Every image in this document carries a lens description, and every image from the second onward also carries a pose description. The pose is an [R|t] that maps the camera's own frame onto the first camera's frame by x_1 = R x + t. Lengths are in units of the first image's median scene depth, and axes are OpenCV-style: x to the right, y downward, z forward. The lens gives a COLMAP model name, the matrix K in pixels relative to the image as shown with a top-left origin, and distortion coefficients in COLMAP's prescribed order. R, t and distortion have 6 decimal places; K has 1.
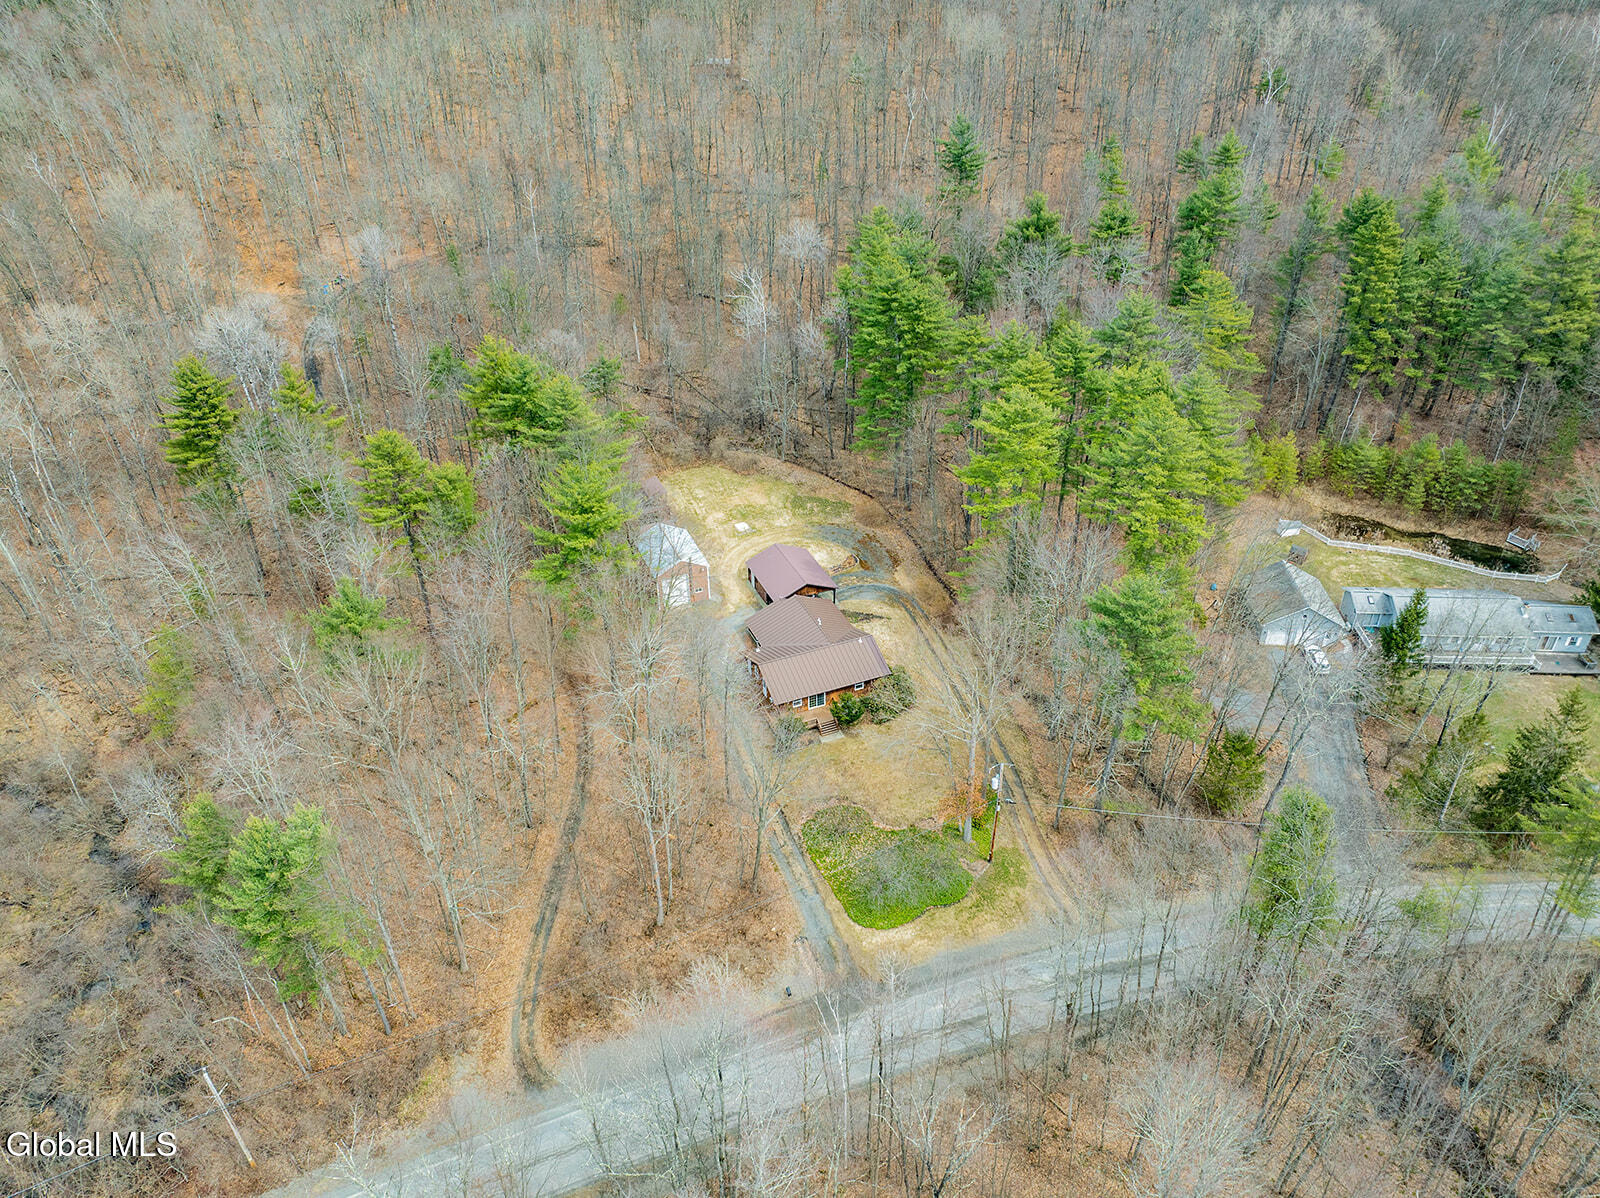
lens RADIAL K [[1125.2, 0, 798.8], [0, 1125.2, 601.9], [0, 0, 1]] dist [-0.033921, -0.003186]
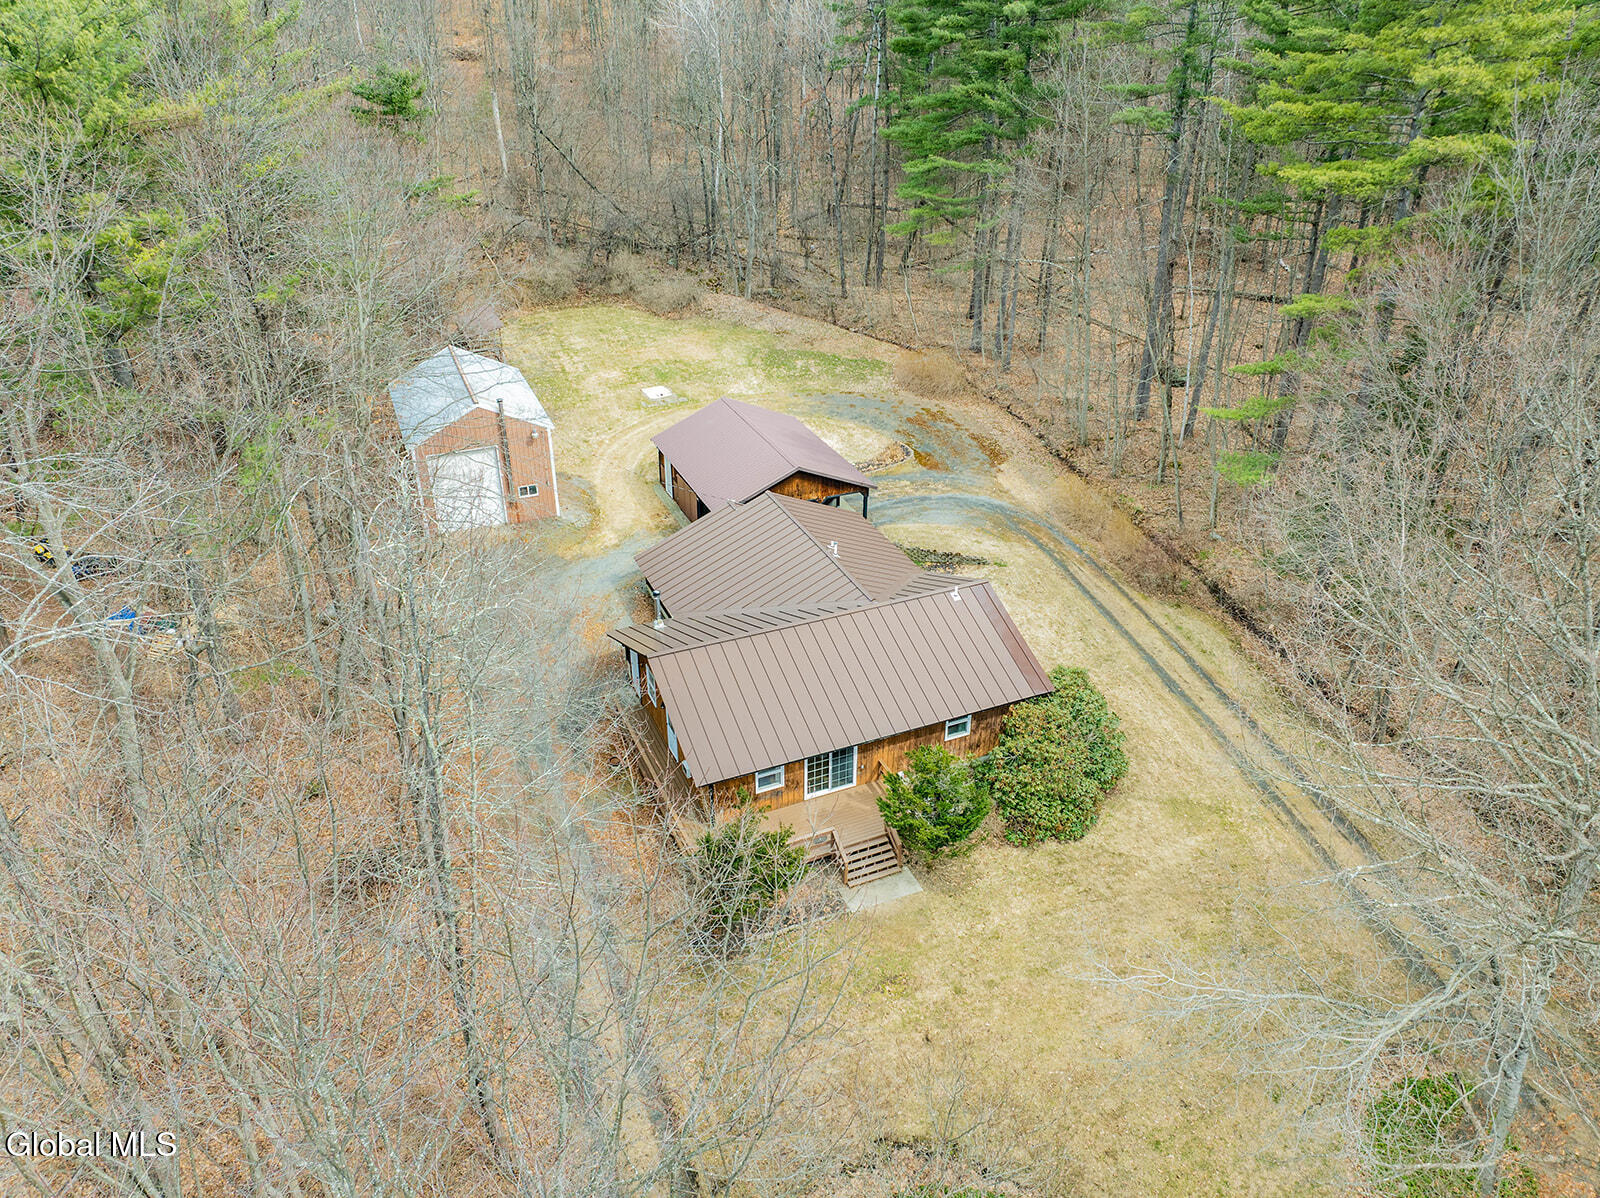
lens RADIAL K [[1125.2, 0, 805.0], [0, 1125.2, 602.3], [0, 0, 1]] dist [-0.033921, -0.003186]
pose [[0.999749, 0.004333, 0.021961, 0.001041], [-0.003130, 0.998508, -0.054511, 0.046607], [-0.022164, 0.054429, 0.998272, 0.552968]]
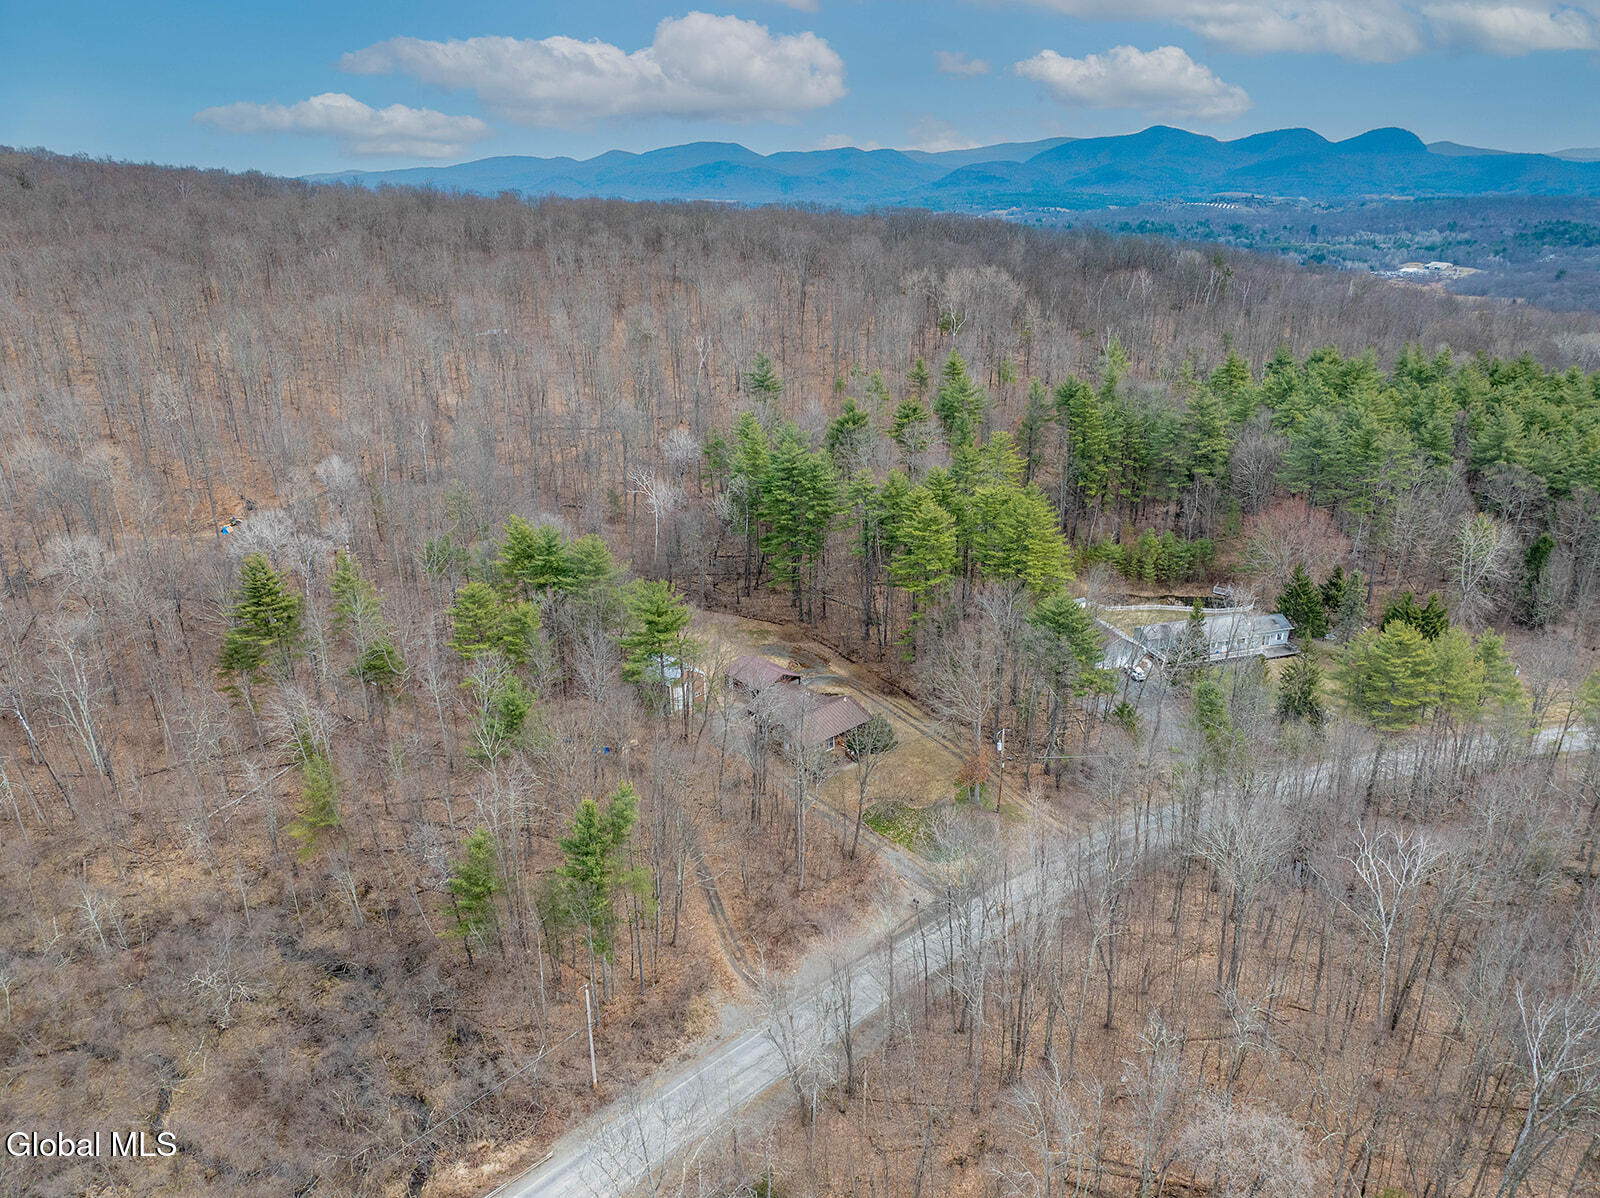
lens RADIAL K [[1125.2, 0, 798.9], [0, 1125.2, 597.1], [0, 0, 1]] dist [-0.033921, -0.003186]
pose [[0.944435, -0.116745, 0.307268, -0.330993], [0.183911, 0.962465, -0.199592, 0.146237], [-0.272433, 0.245012, 0.930457, -0.218911]]
